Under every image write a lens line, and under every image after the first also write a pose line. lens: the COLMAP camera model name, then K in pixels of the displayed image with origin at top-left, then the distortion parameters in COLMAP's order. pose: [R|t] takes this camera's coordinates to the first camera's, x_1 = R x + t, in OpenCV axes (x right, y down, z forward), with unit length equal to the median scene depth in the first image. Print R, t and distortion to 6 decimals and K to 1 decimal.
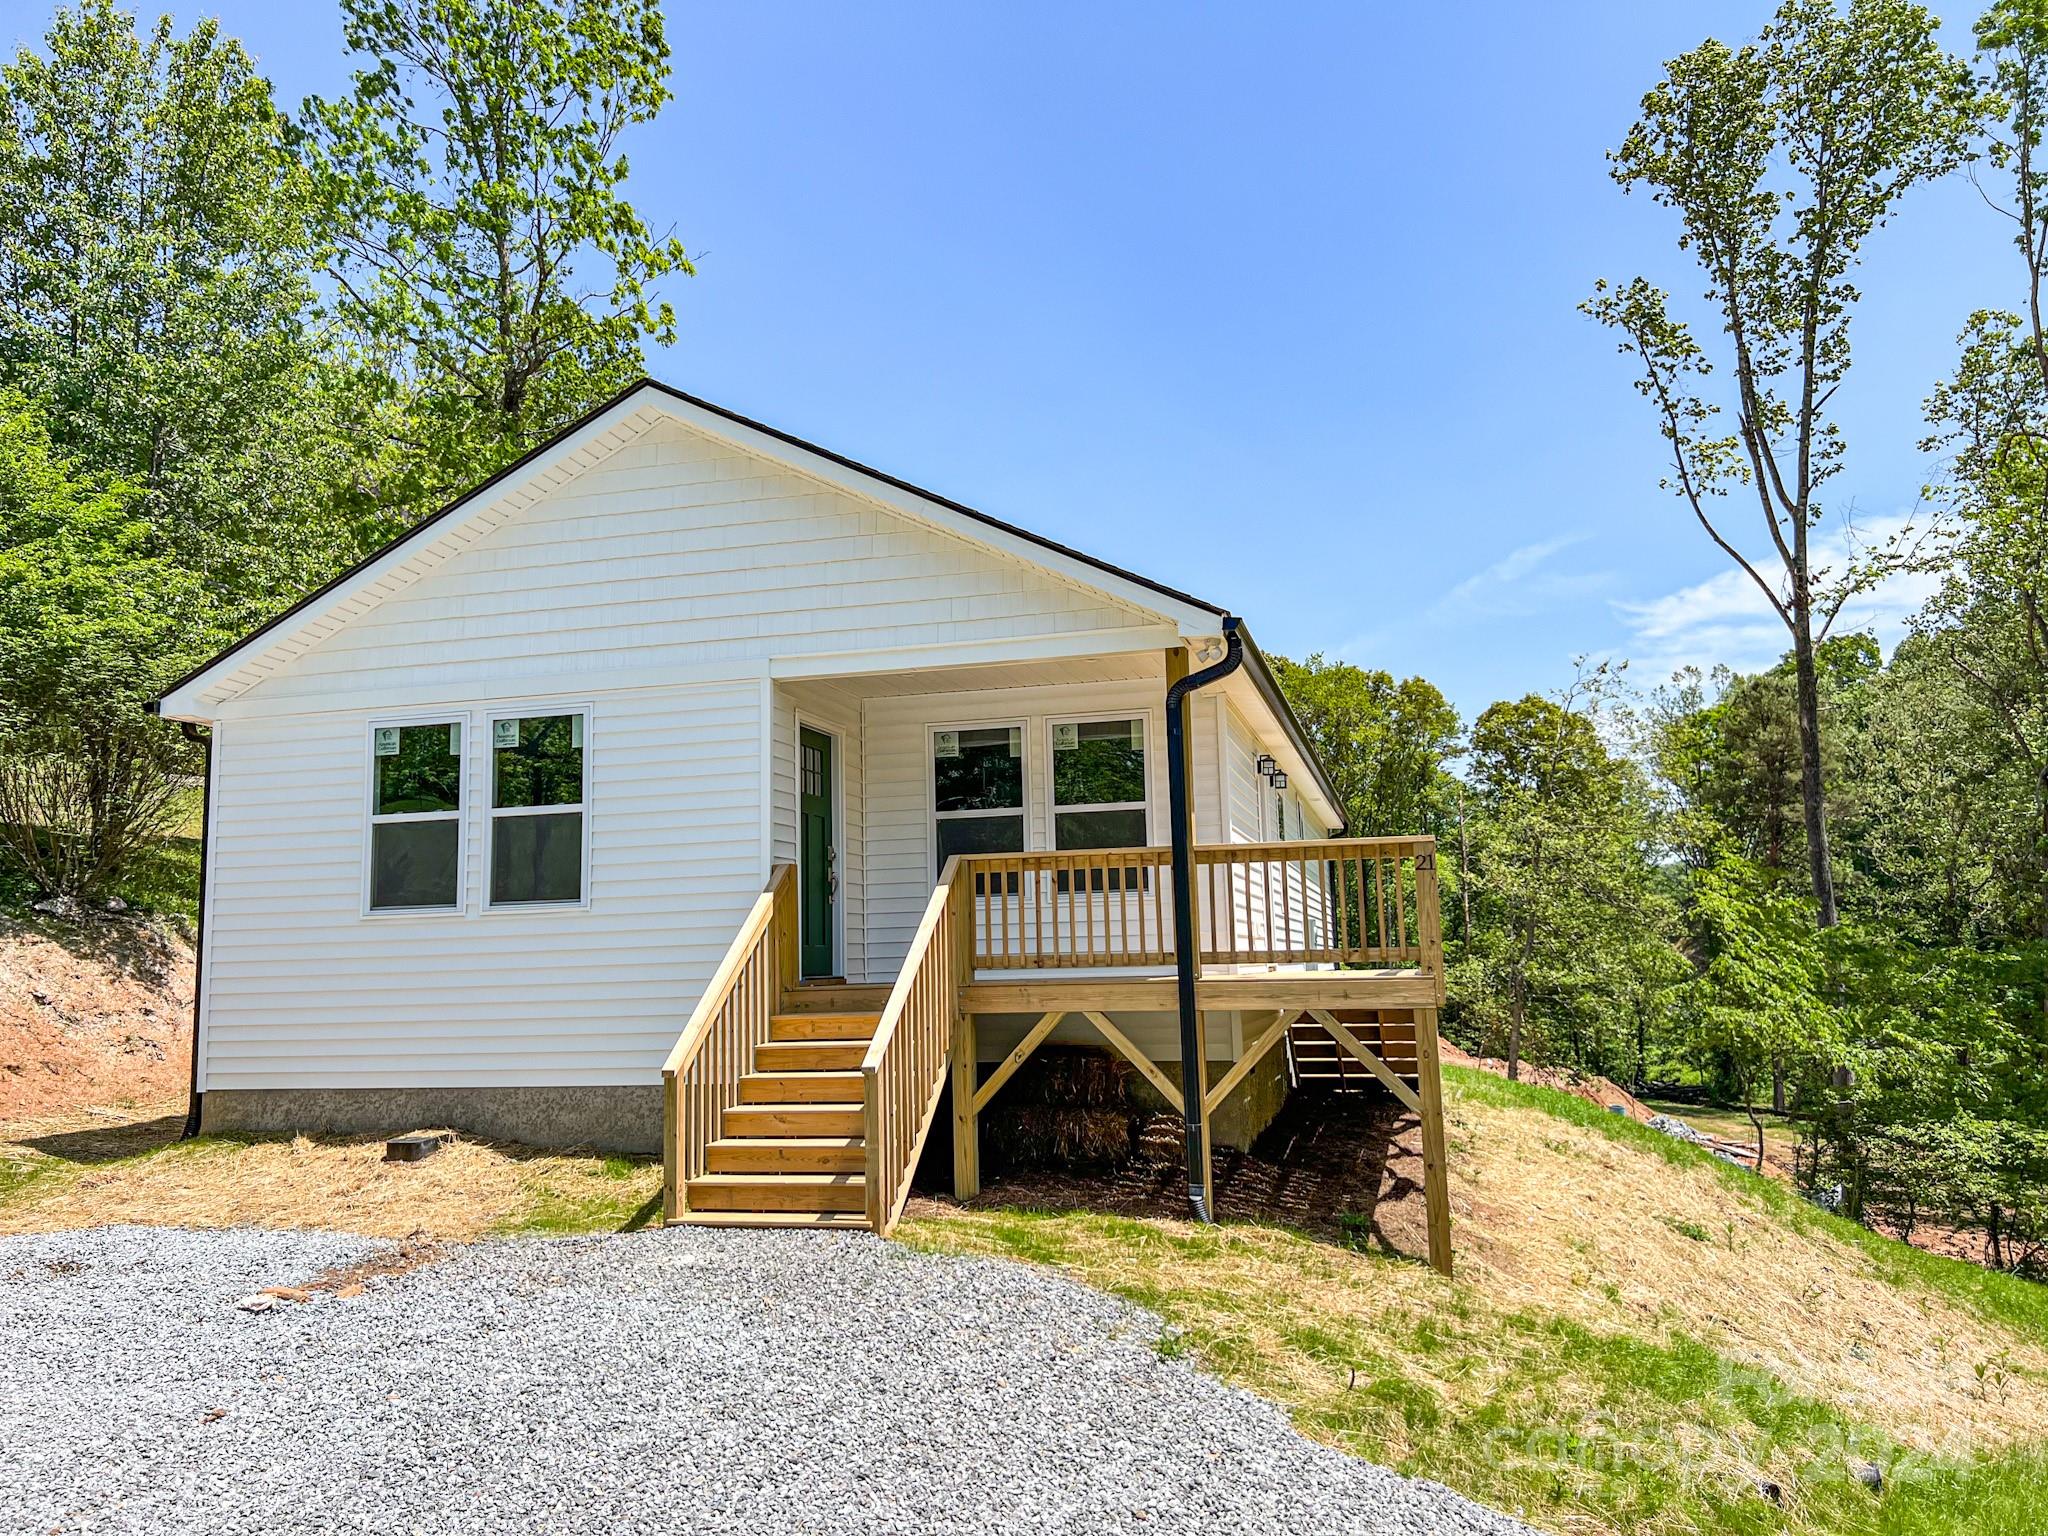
lens RADIAL K [[1519.8, 0, 1031.0], [0, 1519.8, 764.0], [0, 0, 1]] dist [0.139748, -0.237649]
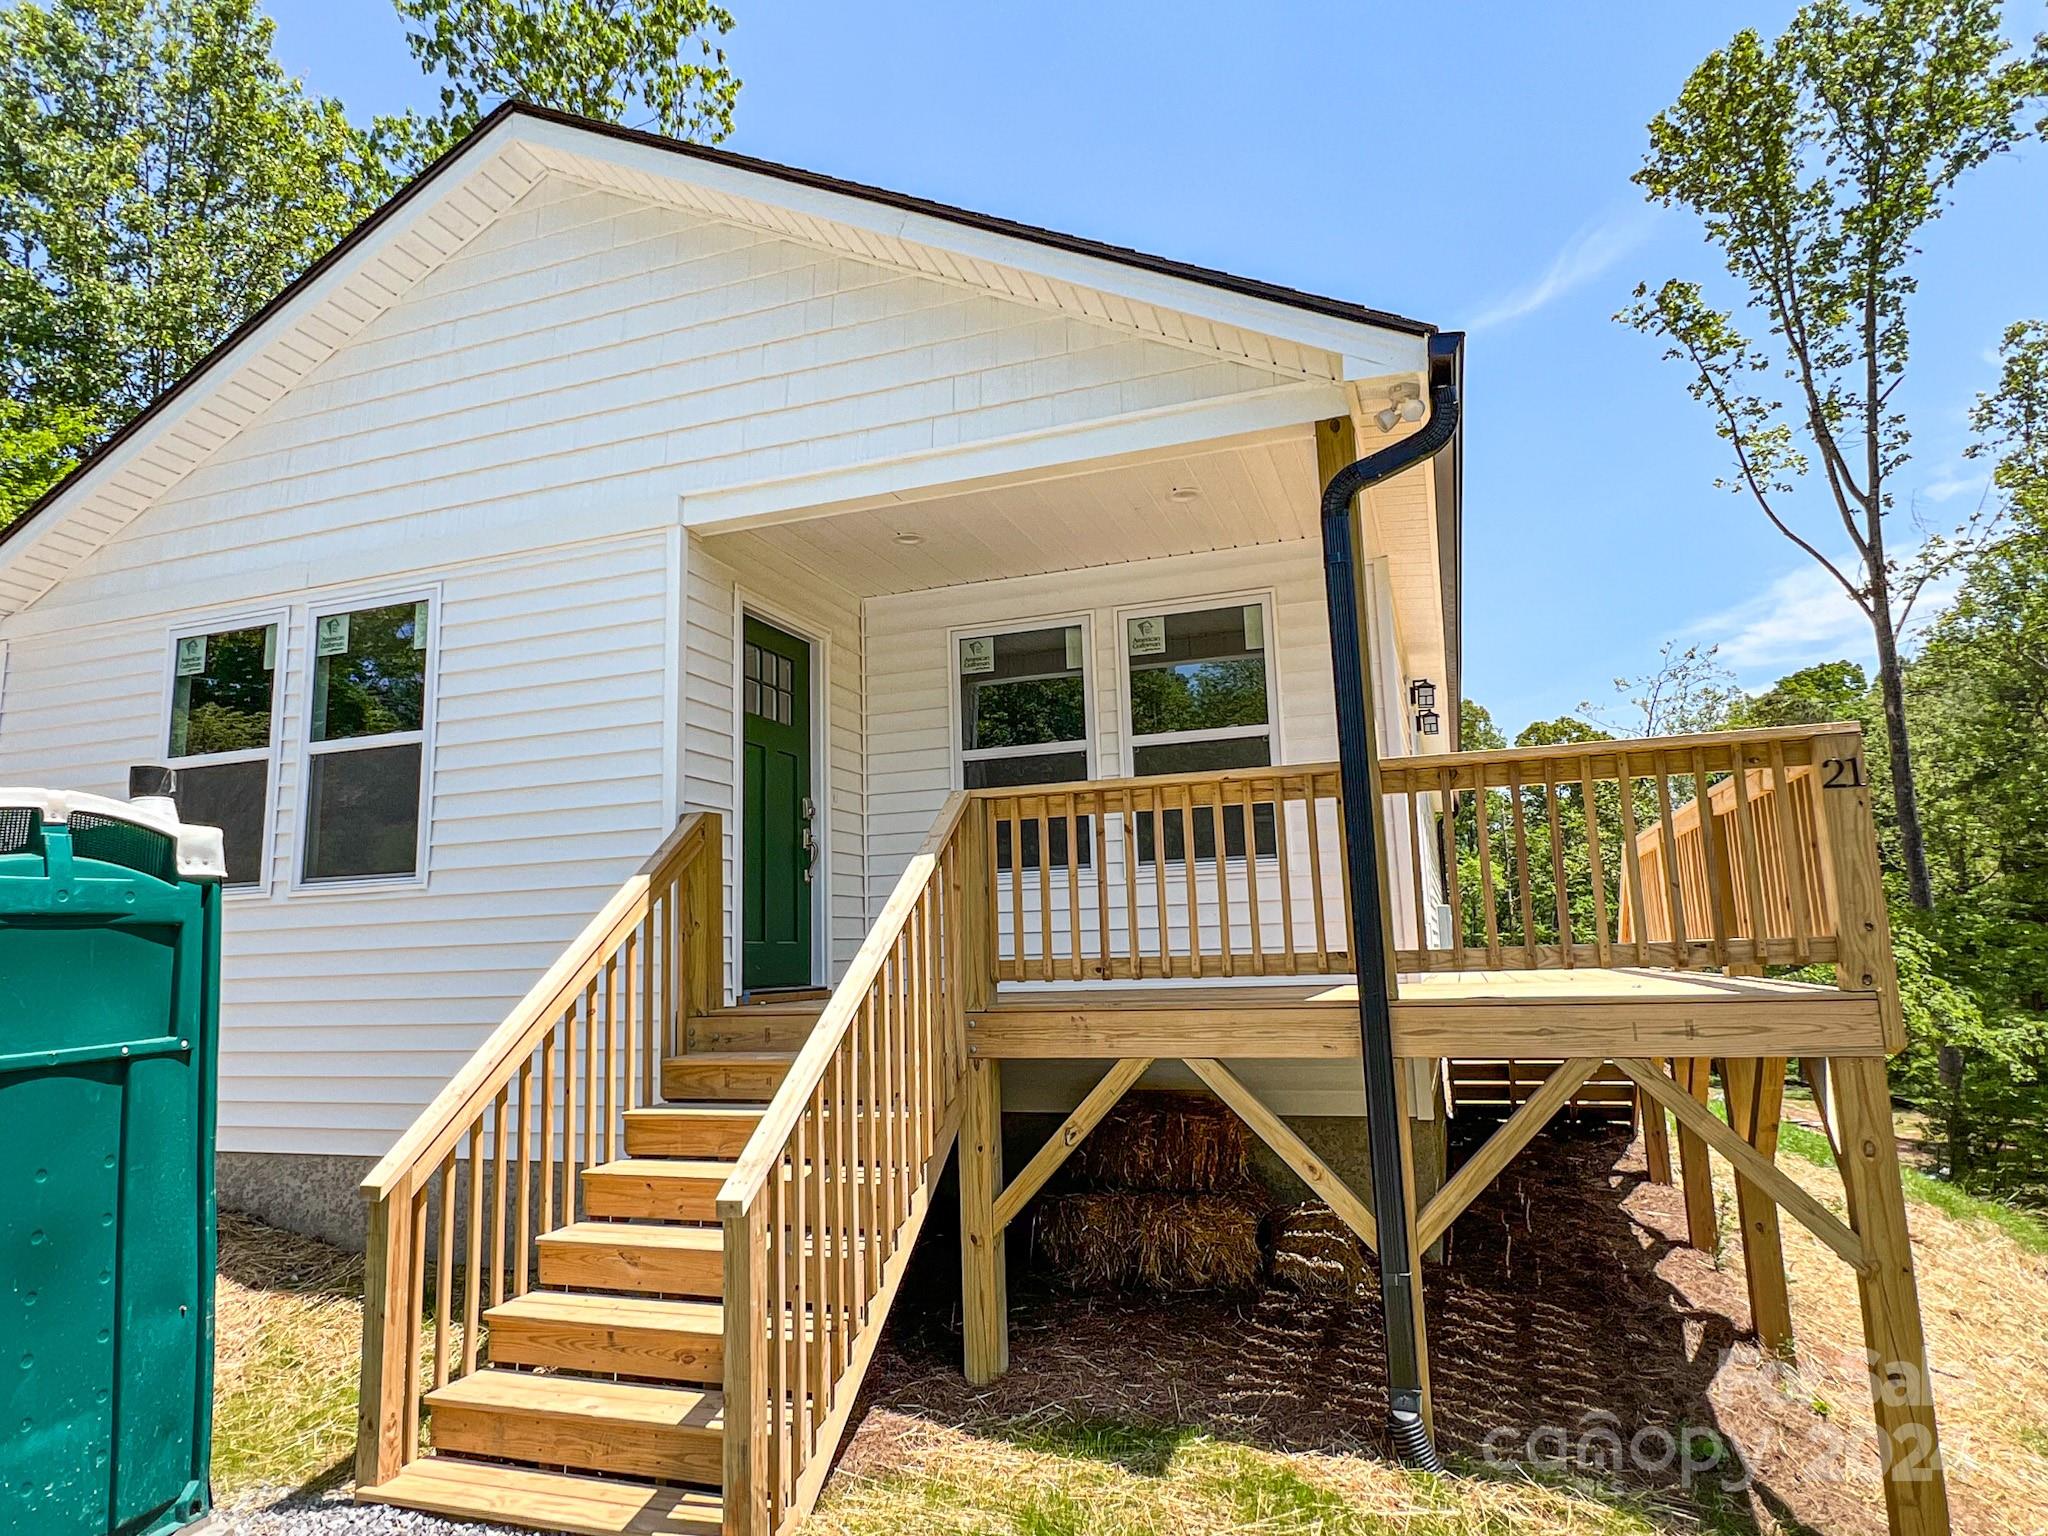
lens RADIAL K [[1223.5, 0, 1016.4], [0, 1223.5, 747.7], [0, 0, 1]] dist [0.000196, 0.001845]
pose [[0.996301, -0.018773, -0.083858, 0.011567], [0.015542, 0.999118, -0.039012, 0.058969], [0.084516, 0.037565, 0.995714, 0.492556]]
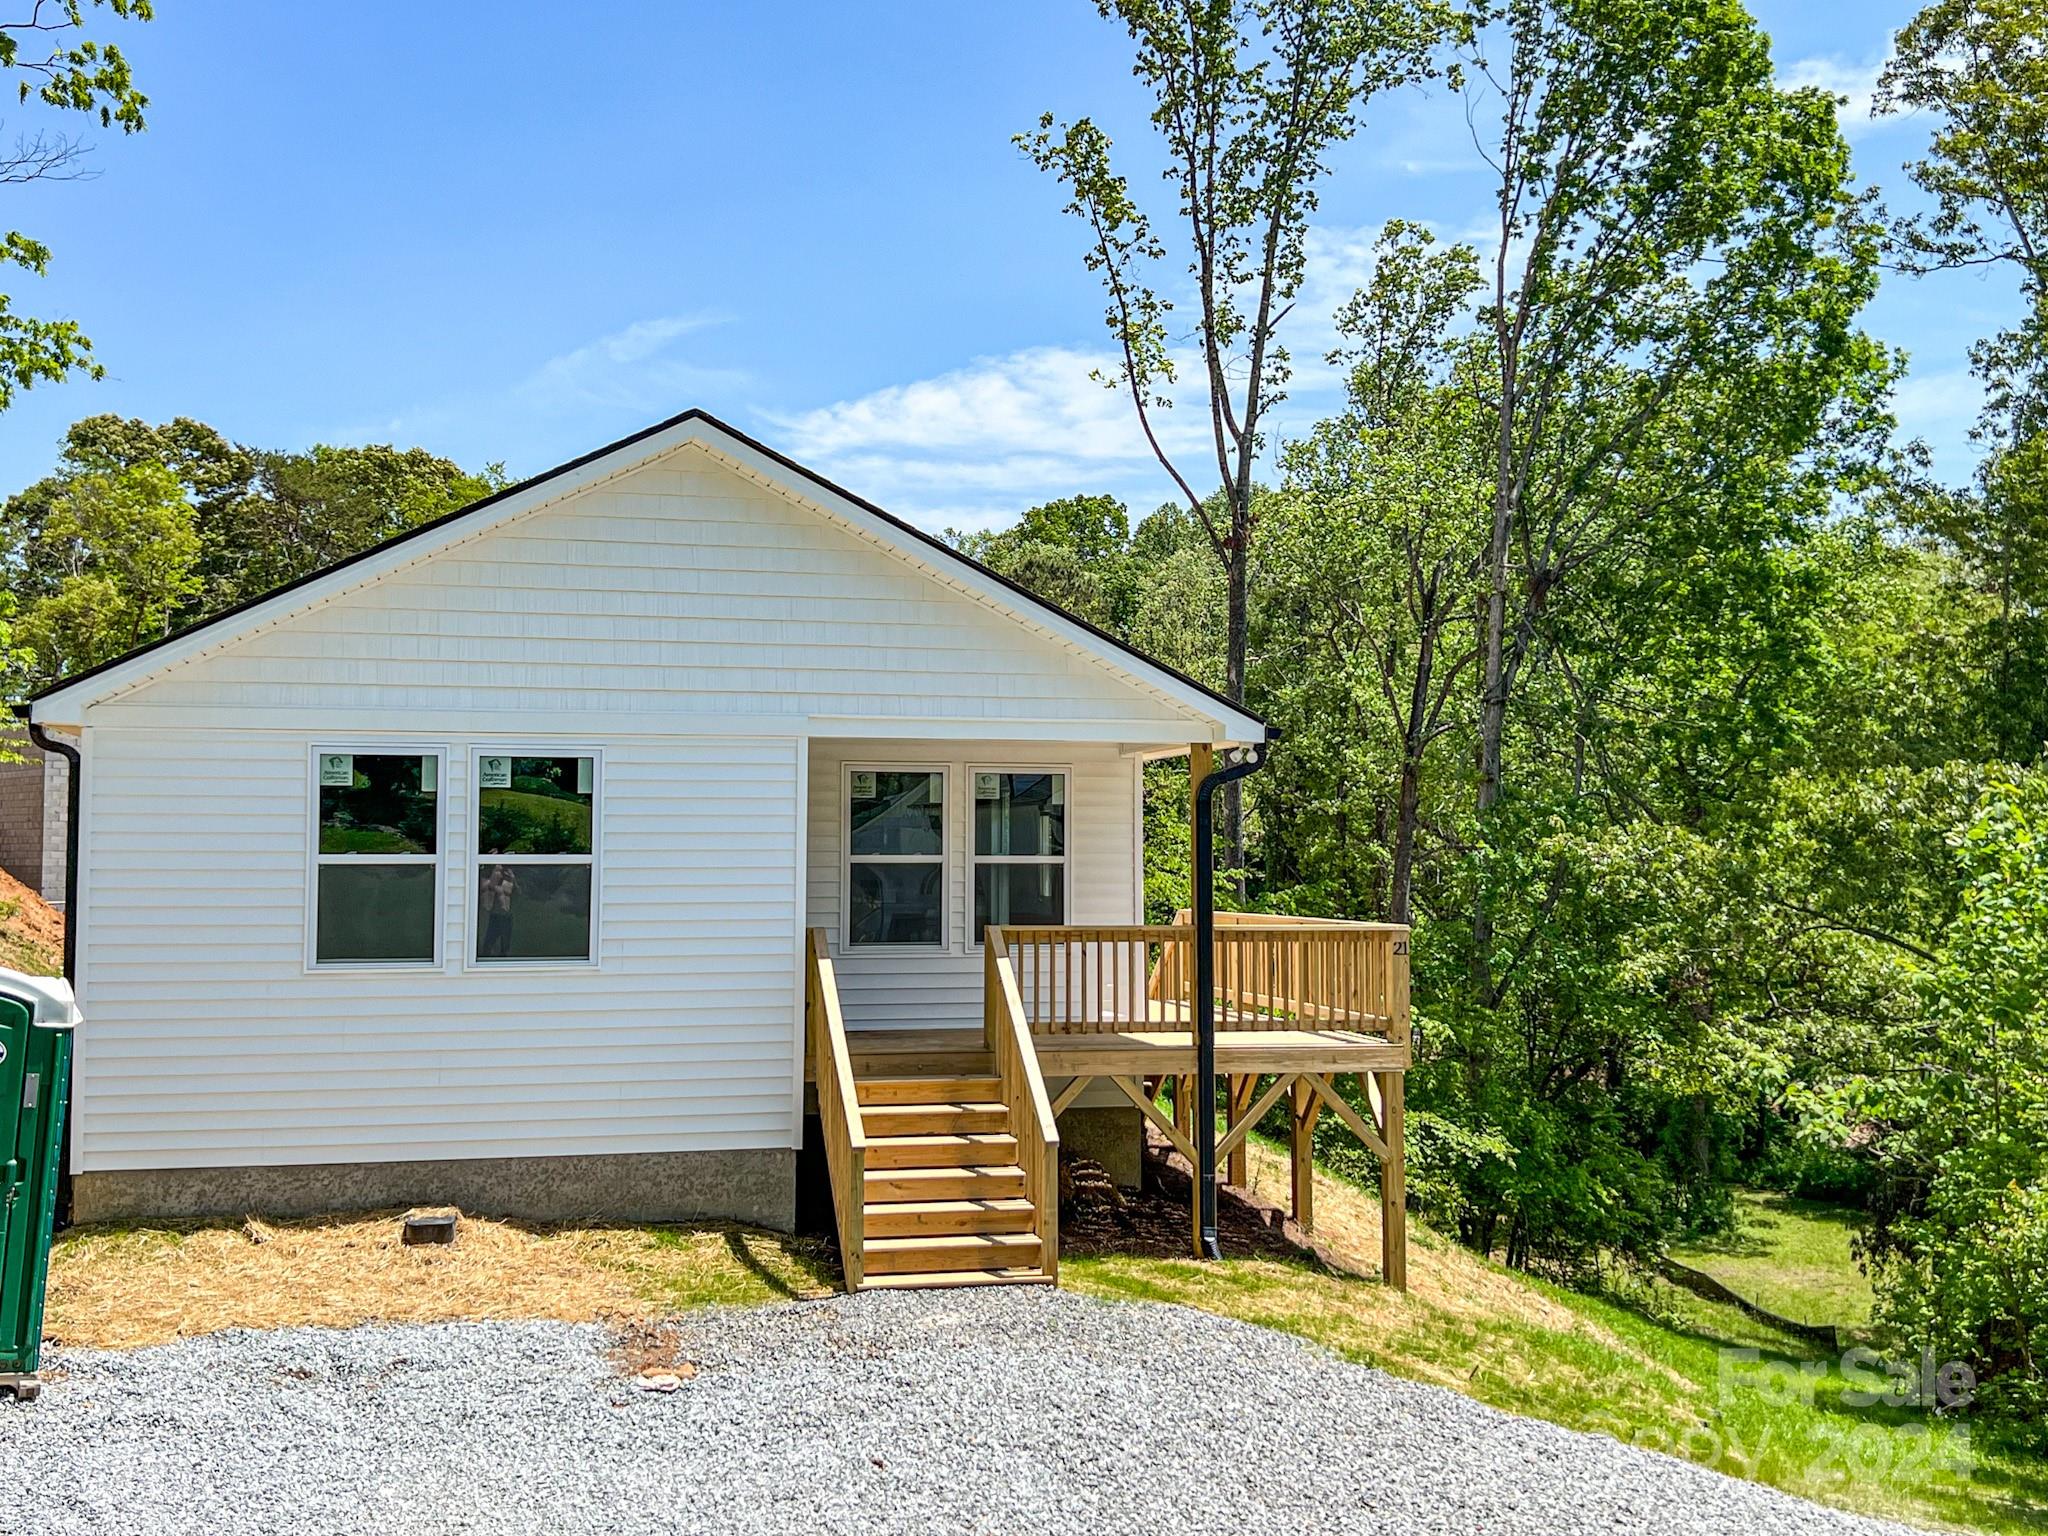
lens RADIAL K [[2168.5, 0, 1024.0], [0, 2168.5, 768.0], [0, 0, 1]] dist [0.148215, -0.005746]
pose [[0.880516, 0.050199, 0.471352, -0.693095], [-0.084598, 0.995054, 0.052061, -0.118625], [-0.466407, -0.085716, 0.880407, -0.286064]]
